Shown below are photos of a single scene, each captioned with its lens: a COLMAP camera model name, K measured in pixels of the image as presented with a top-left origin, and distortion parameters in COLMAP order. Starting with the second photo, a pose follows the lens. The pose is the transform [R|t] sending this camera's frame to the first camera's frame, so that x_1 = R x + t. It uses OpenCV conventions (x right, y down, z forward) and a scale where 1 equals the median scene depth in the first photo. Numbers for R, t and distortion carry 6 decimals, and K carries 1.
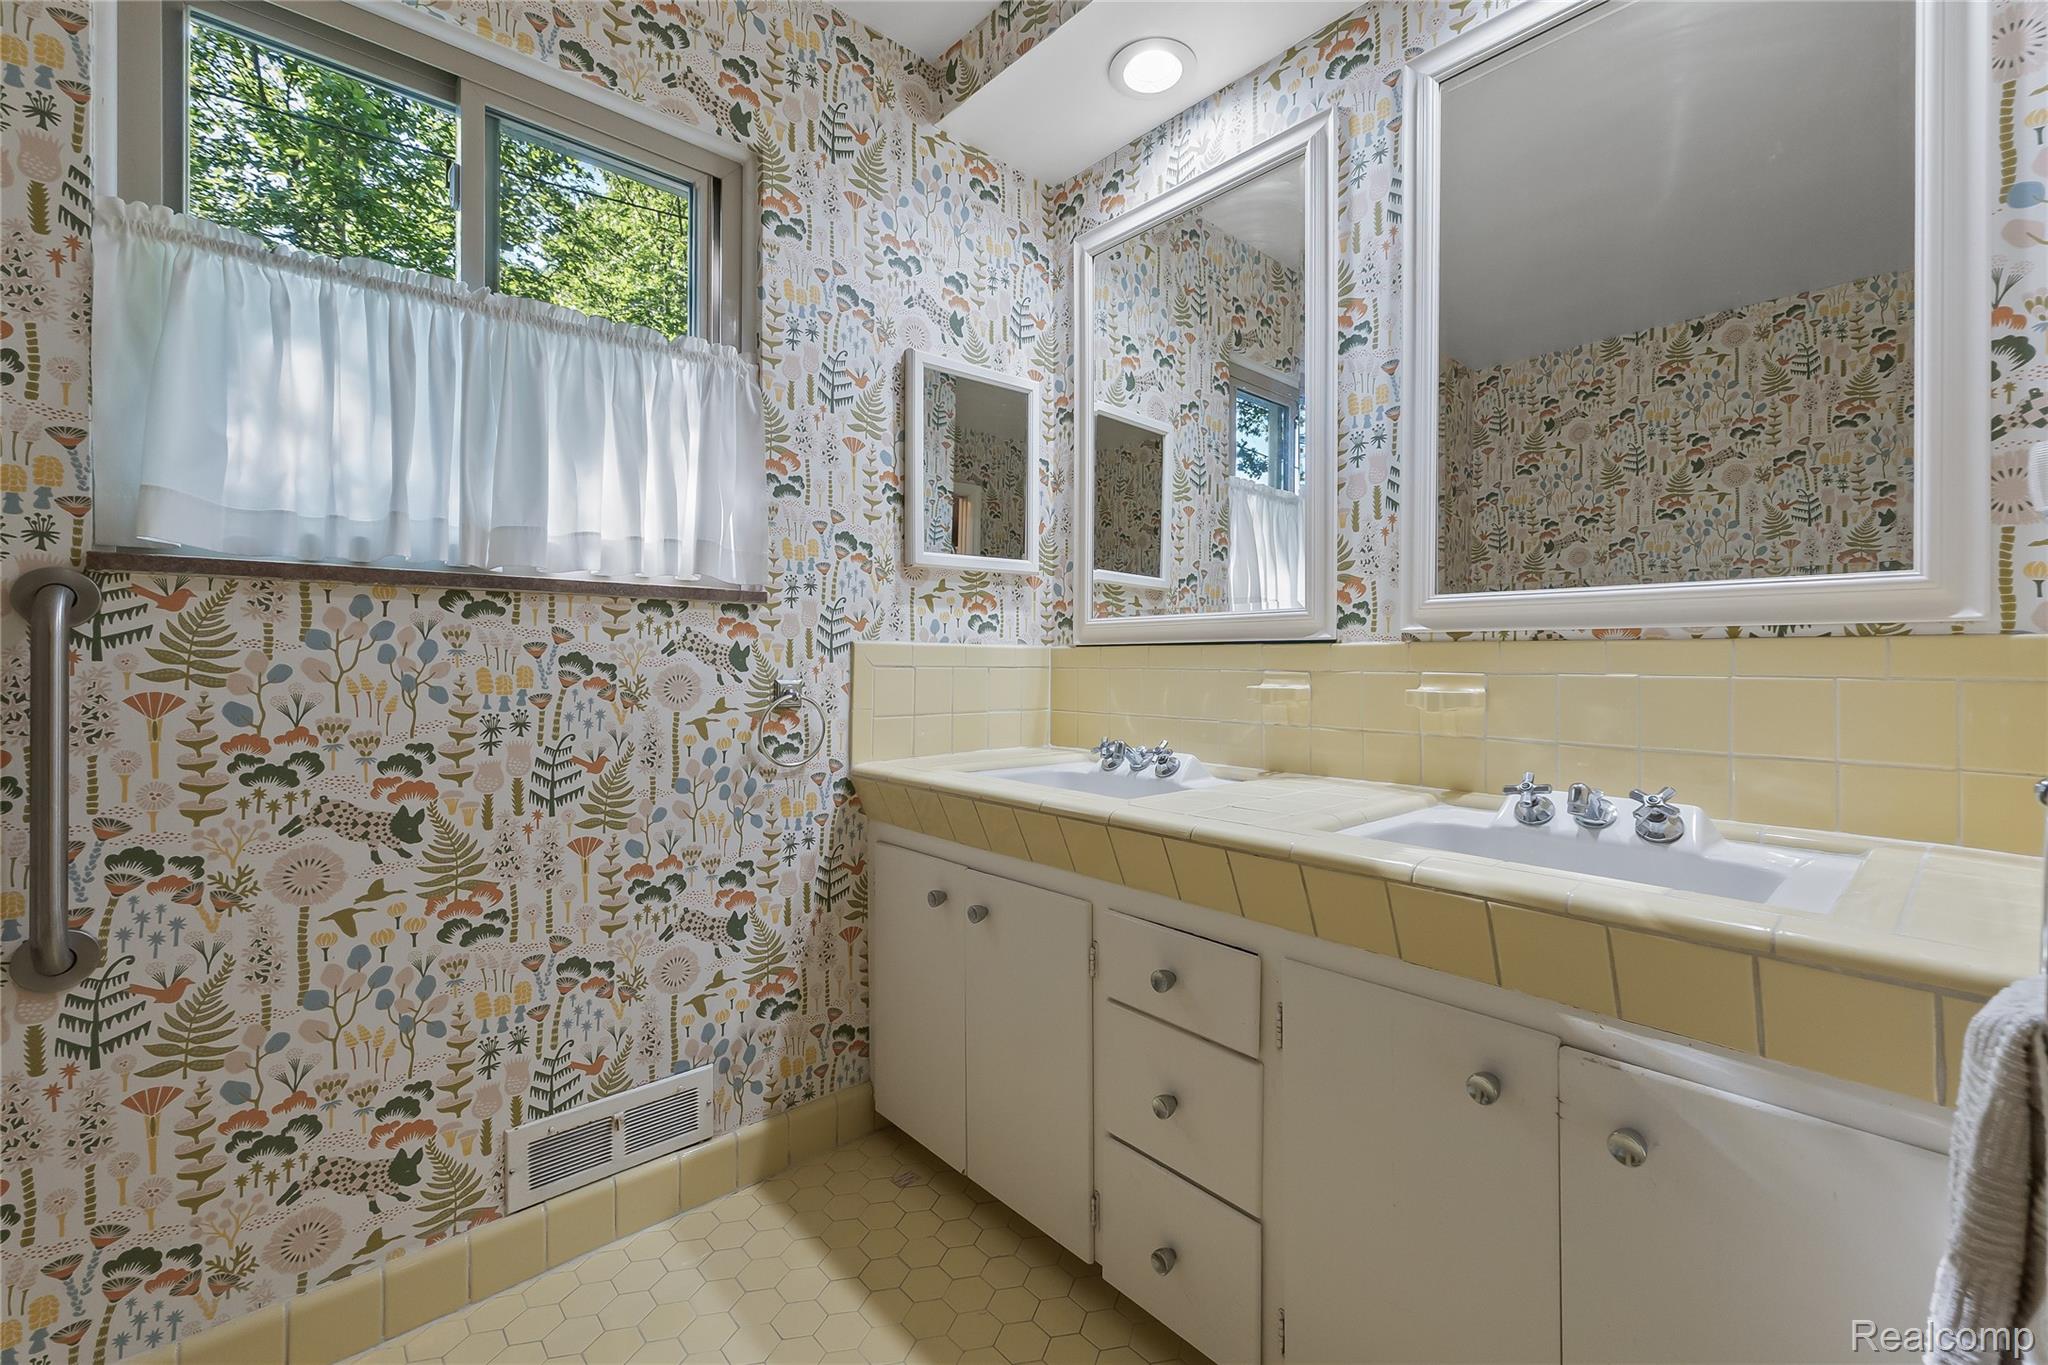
lens RADIAL K [[867.1, 0, 1019.6], [0, 867.1, 658.4], [0, 0, 1]] dist [0.001745, 0.001486]
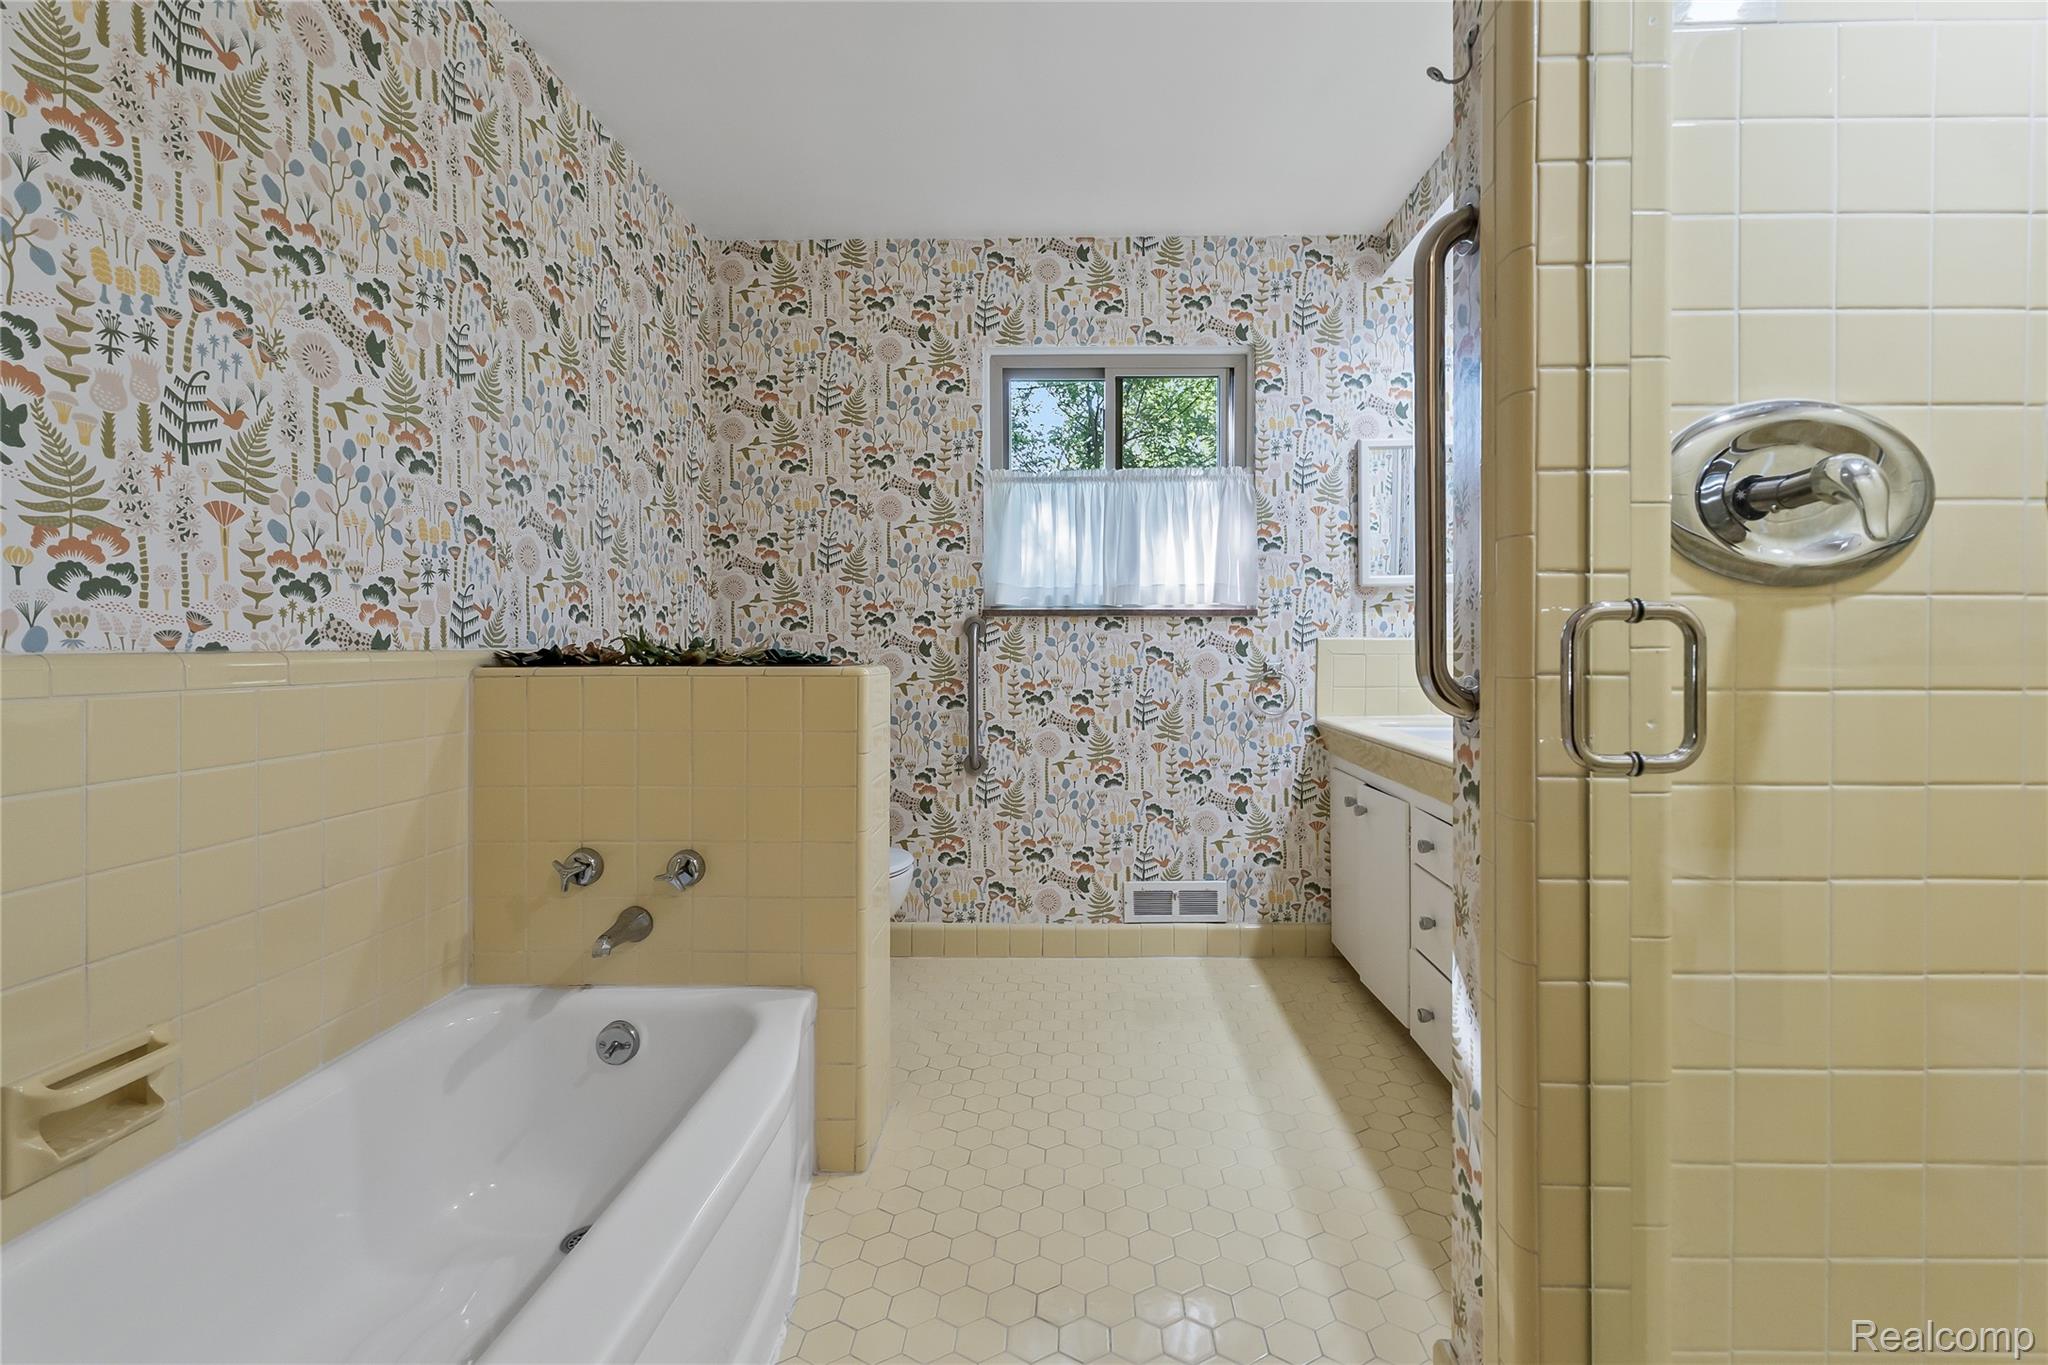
lens RADIAL K [[867.1, 0, 1024.7], [0, 867.1, 669.5], [0, 0, 1]] dist [0.001745, 0.001486]
pose [[0.711636, 0.008913, -0.702491, 0.577249], [0.004806, 0.999834, 0.017554, 0.008144], [0.702531, -0.015868, 0.711476, -0.520599]]
